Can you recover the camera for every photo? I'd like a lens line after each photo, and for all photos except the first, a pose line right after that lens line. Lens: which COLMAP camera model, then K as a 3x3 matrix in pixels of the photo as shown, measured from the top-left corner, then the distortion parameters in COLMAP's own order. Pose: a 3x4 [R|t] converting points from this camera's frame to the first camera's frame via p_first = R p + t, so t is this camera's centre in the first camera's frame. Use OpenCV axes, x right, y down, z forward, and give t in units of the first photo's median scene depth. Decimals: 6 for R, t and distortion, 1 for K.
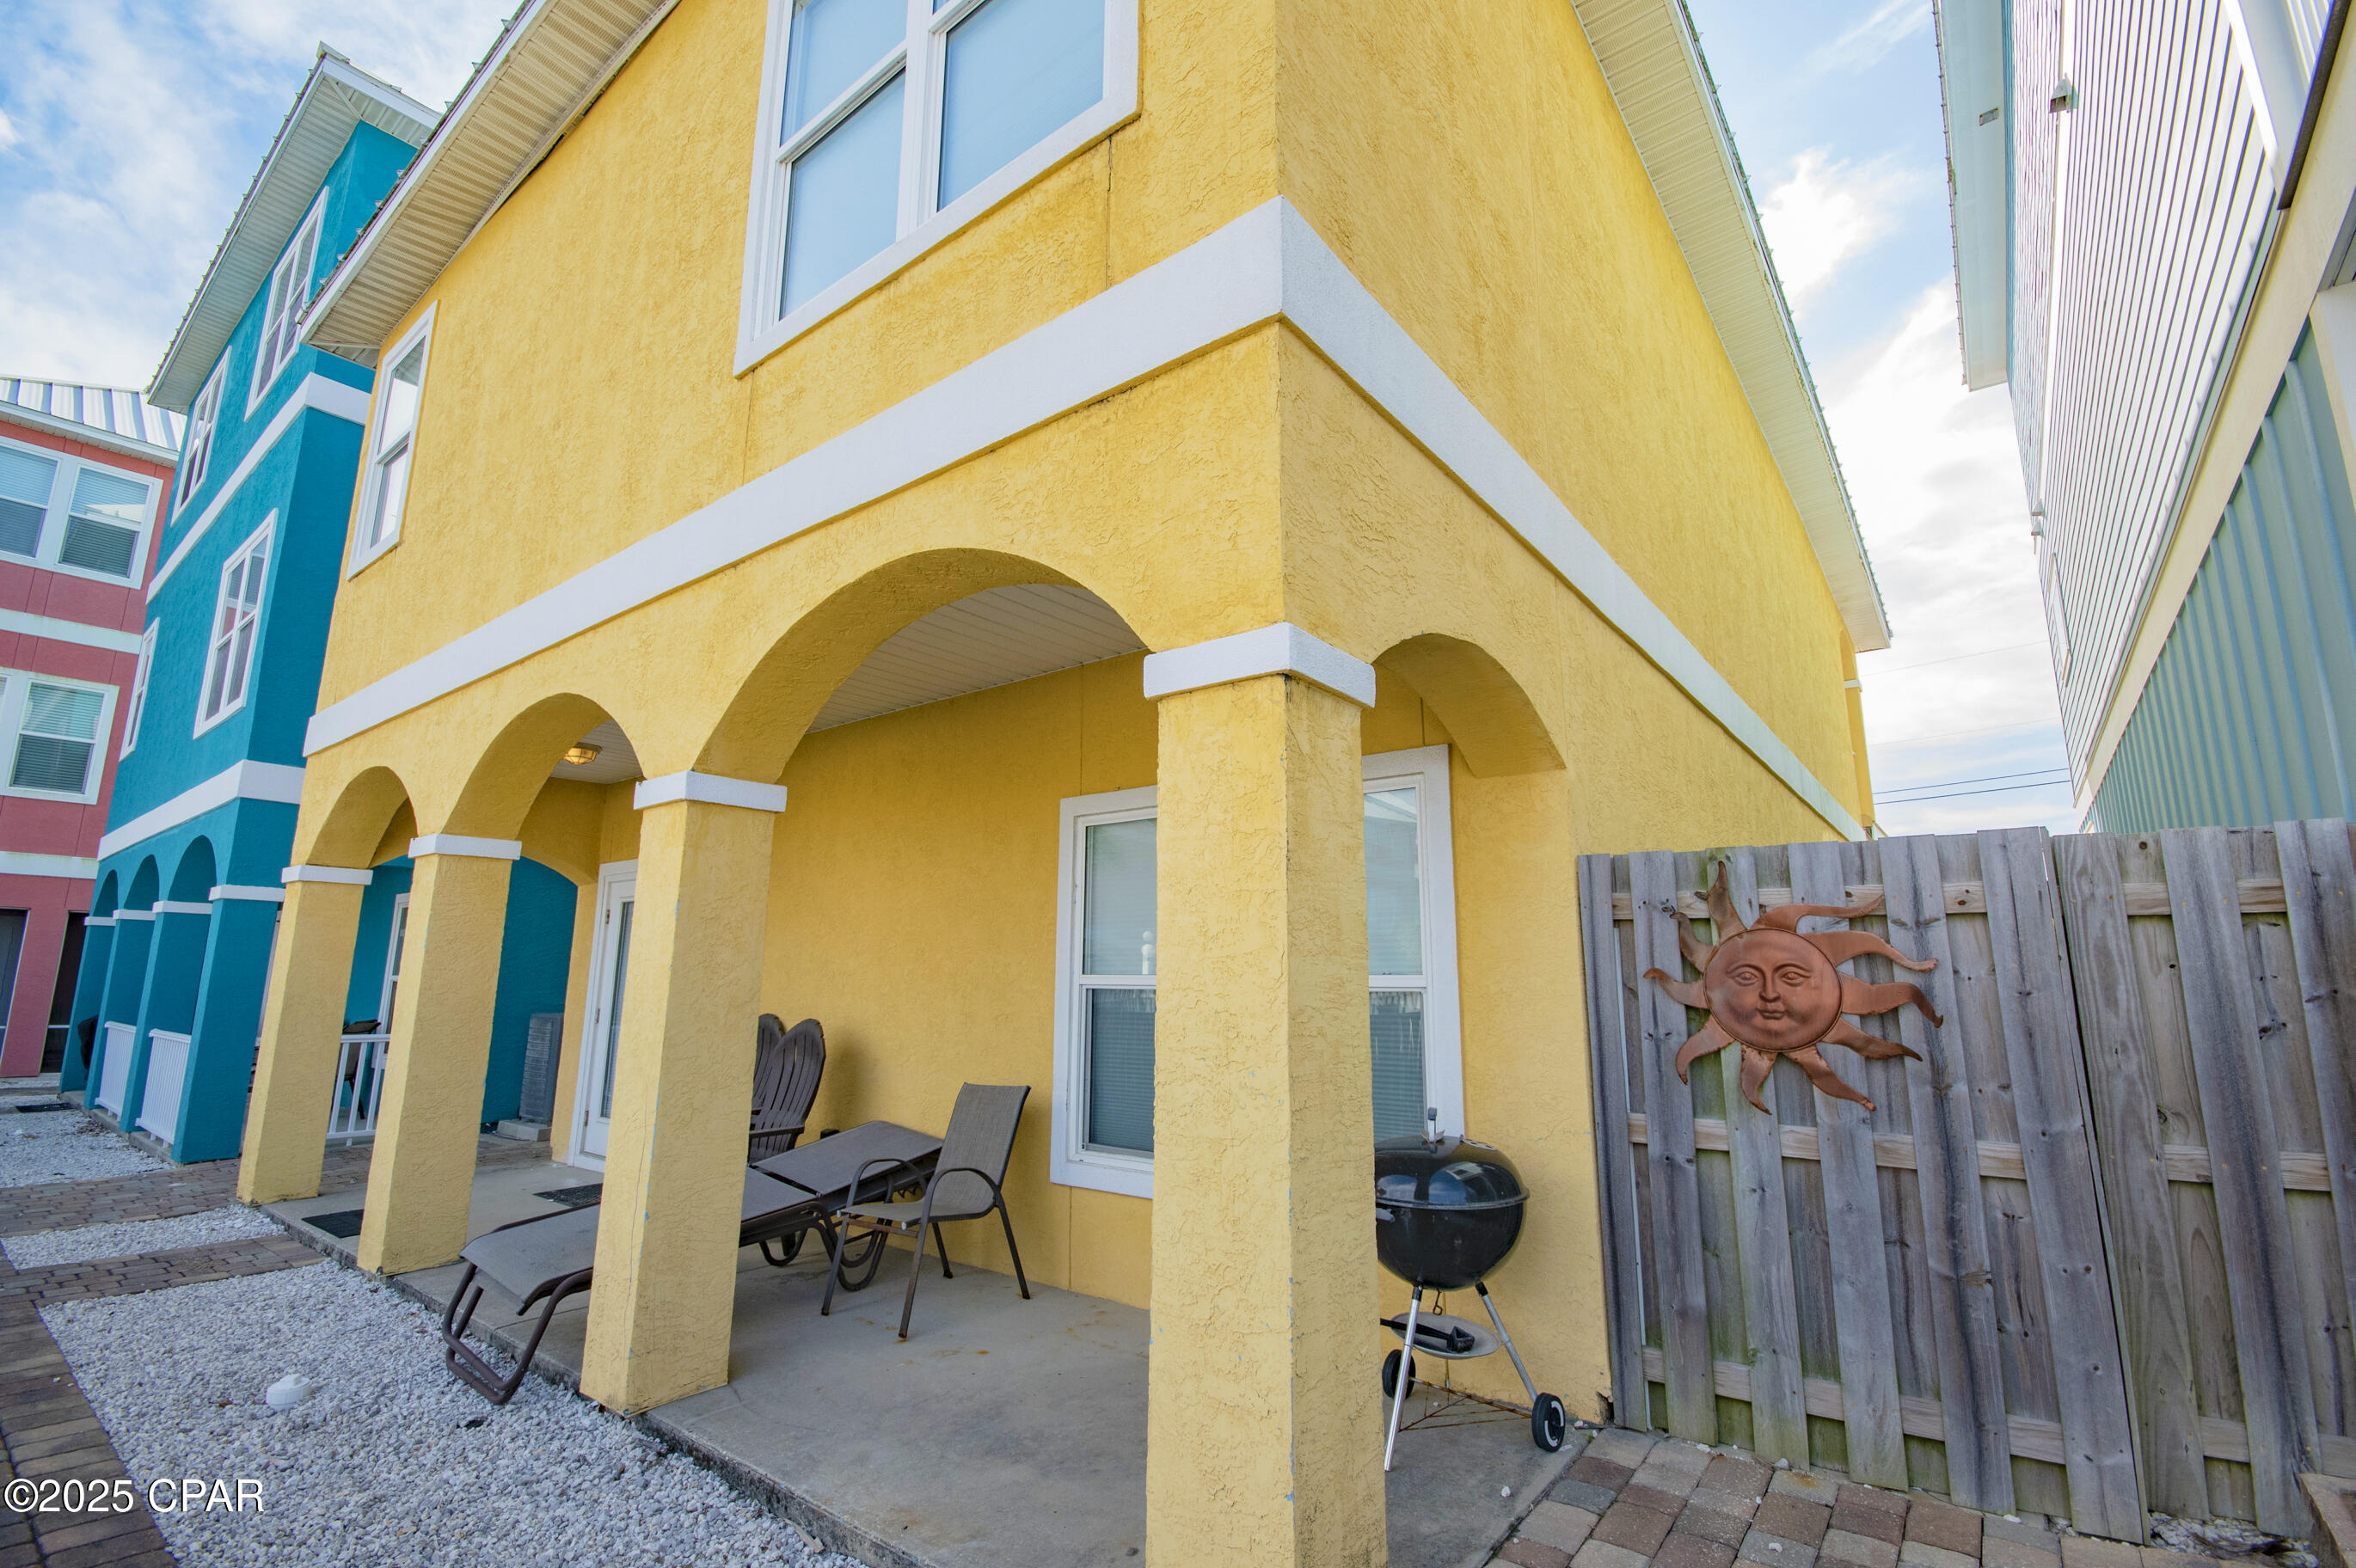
lens RADIAL K [[1048.8, 0, 1178.0], [0, 1048.8, 784.0], [0, 0, 1]] dist [0.012921, -0.014948]
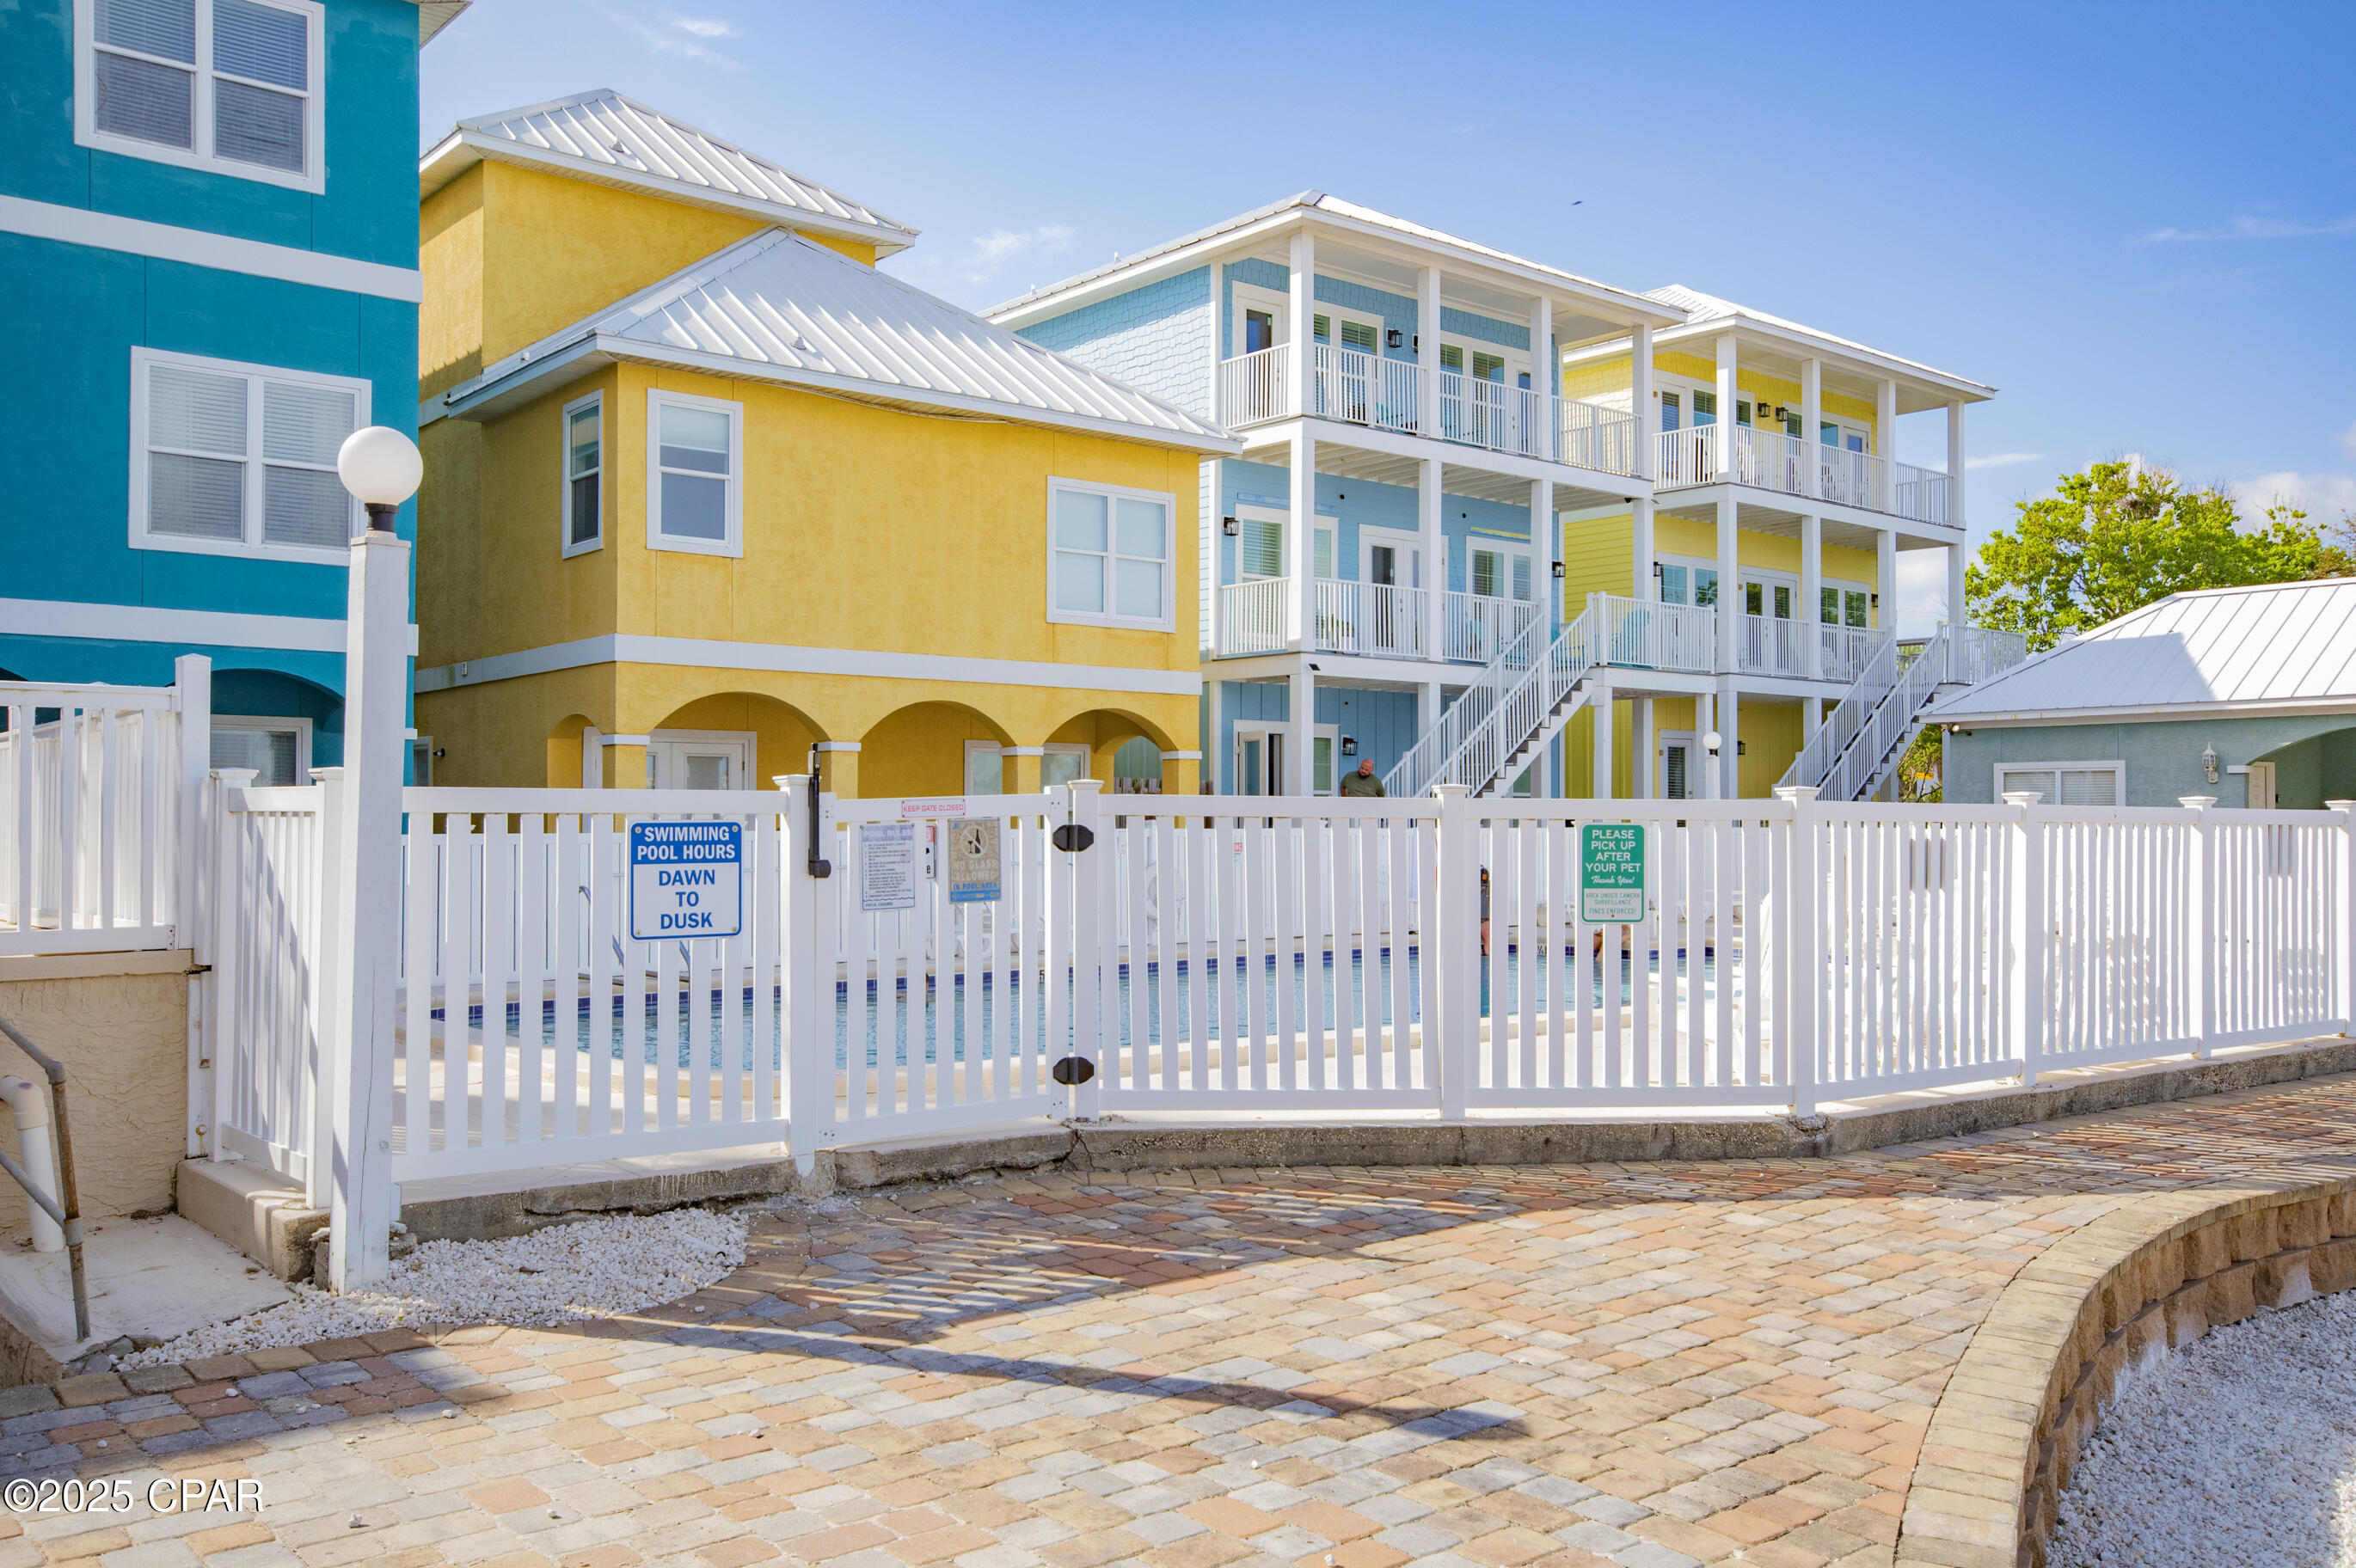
lens RADIAL K [[1954.0, 0, 1175.7], [0, 1954.0, 789.7], [0, 0, 1]] dist [0.032488, -0.005453]
pose [[0.212080, 0.008816, 0.977212, -7.655681], [-0.184658, 0.982307, 0.031214, -0.181554], [-0.959647, -0.187070, 0.209956, -0.889675]]
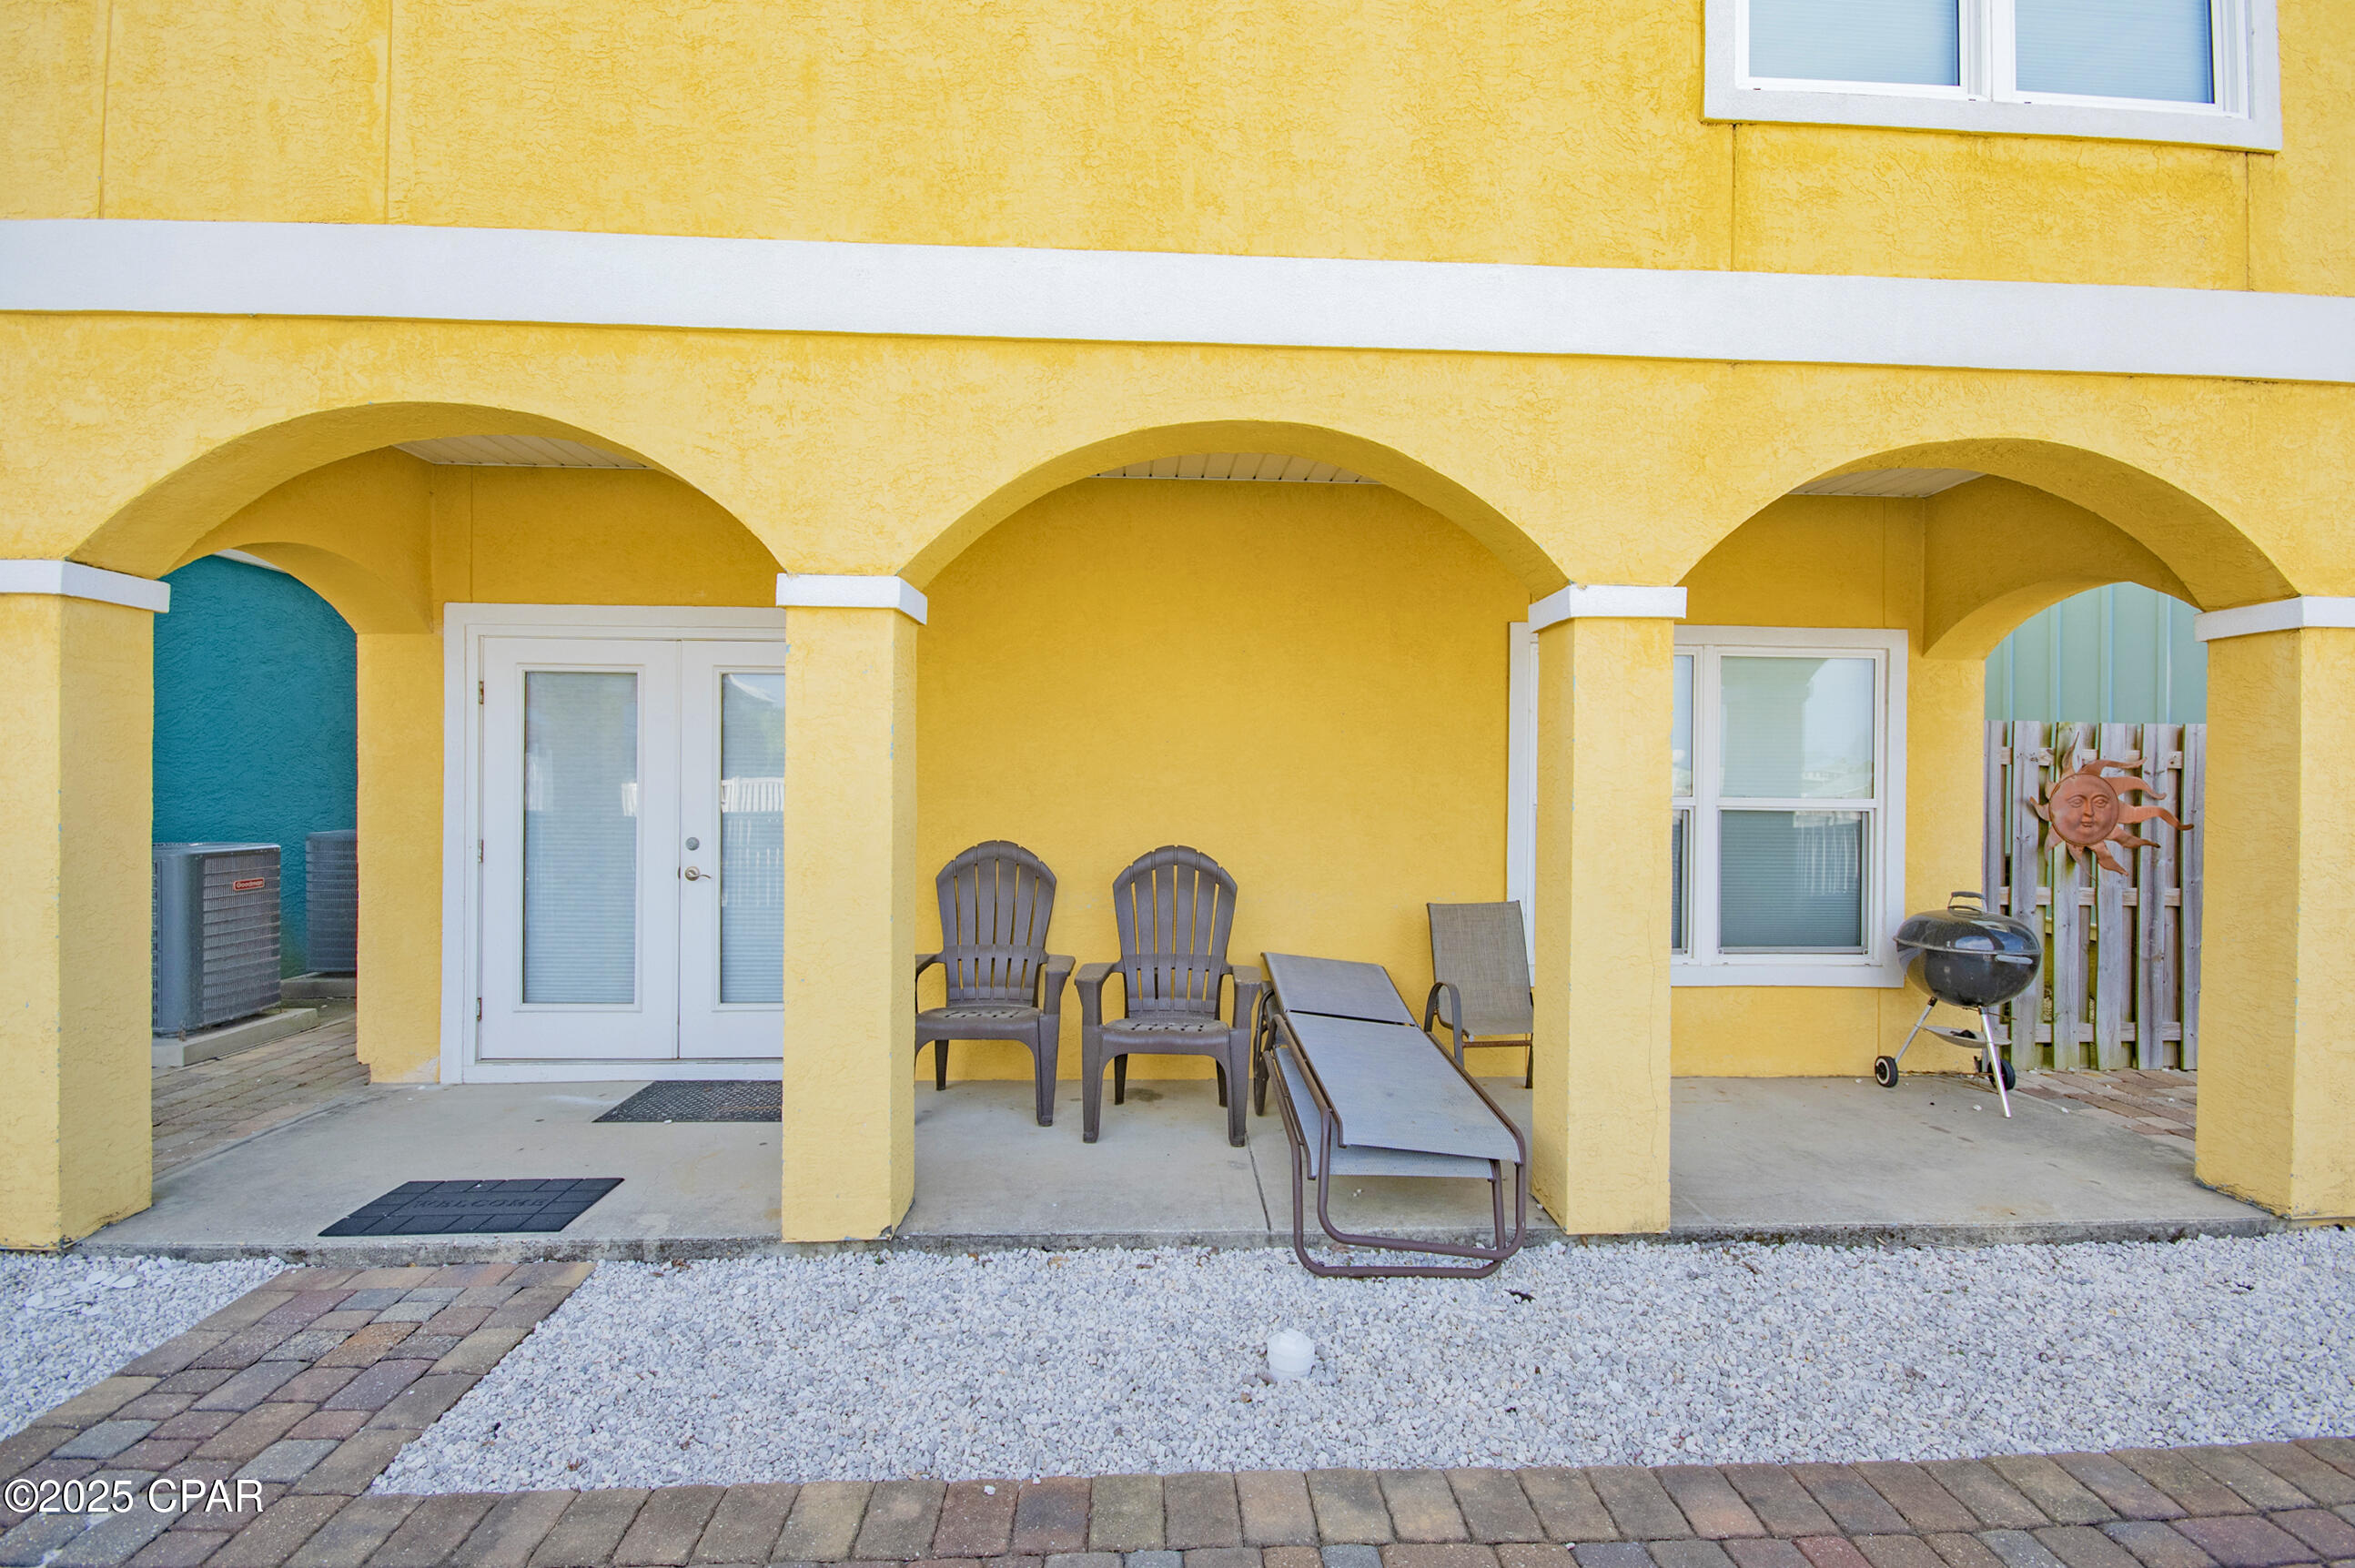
lens RADIAL K [[1092.0, 0, 1187.7], [0, 1092.0, 791.0], [0, 0, 1]] dist [0.020211, -0.017958]
pose [[0.751820, -0.002784, 0.659363, -1.664591], [-0.128428, 0.980221, 0.150575, 0.085083], [-0.646741, -0.197886, 0.736592, 0.635425]]
